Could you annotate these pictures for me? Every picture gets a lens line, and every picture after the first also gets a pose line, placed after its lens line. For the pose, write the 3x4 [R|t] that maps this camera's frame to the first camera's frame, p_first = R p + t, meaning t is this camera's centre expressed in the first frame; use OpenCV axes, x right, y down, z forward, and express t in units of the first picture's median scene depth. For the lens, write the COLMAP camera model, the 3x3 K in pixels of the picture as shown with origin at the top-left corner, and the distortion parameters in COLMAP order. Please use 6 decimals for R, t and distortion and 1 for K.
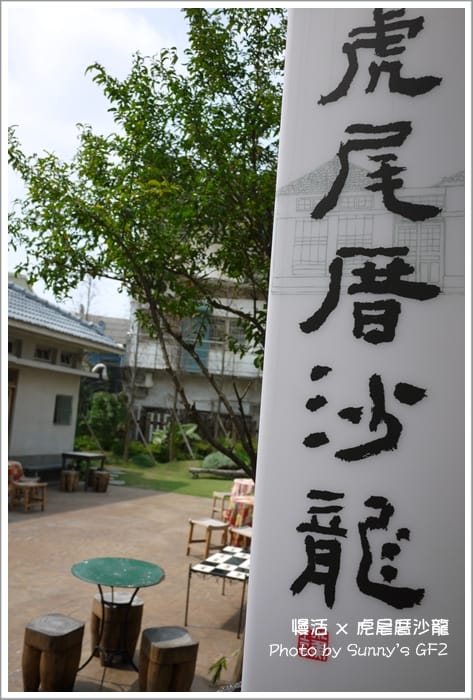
lens RADIAL K [[580.3, 0, 236.5], [0, 580.3, 350.0], [0, 0, 1]] dist [-0.004090, -0.001025]
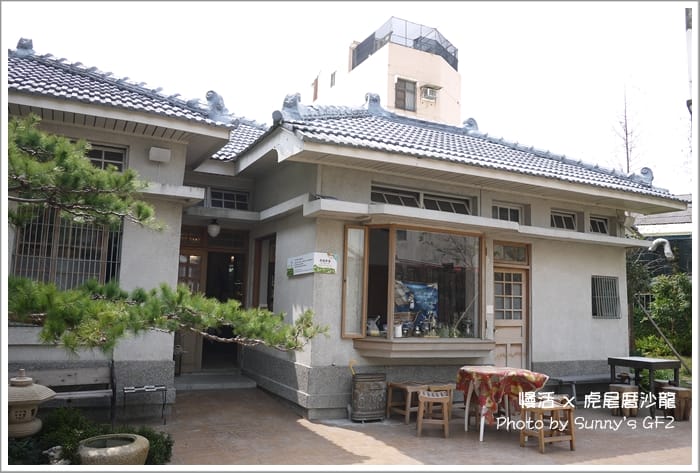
lens RADIAL K [[575.5, 0, 350.0], [0, 575.5, 236.5], [0, 0, 1]] dist [-0.050329, 0.000797]
pose [[0.726379, -0.142794, -0.672297, -0.047583], [0.114090, 0.989660, -0.086934, 0.054605], [0.677759, -0.013555, 0.735160, 0.279320]]
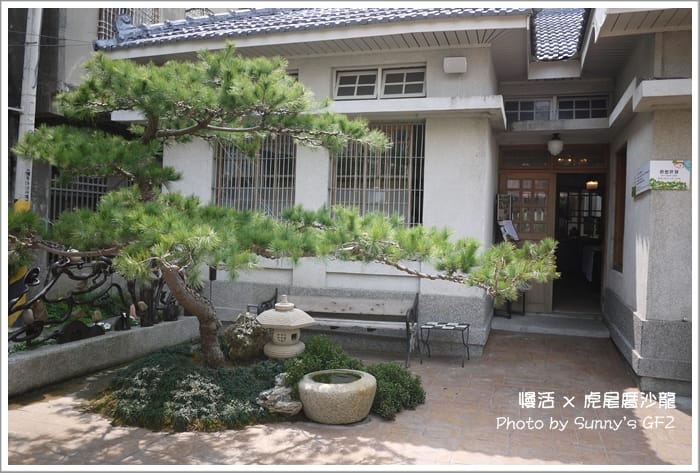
lens RADIAL K [[586.7, 0, 350.0], [0, 586.7, 236.5], [0, 0, 1]] dist [-0.002392, -0.001244]
pose [[0.031798, -0.068436, -0.997149, -0.055680], [0.095330, 0.993313, -0.065133, 0.070624], [0.994938, -0.092987, 0.038110, 0.402494]]
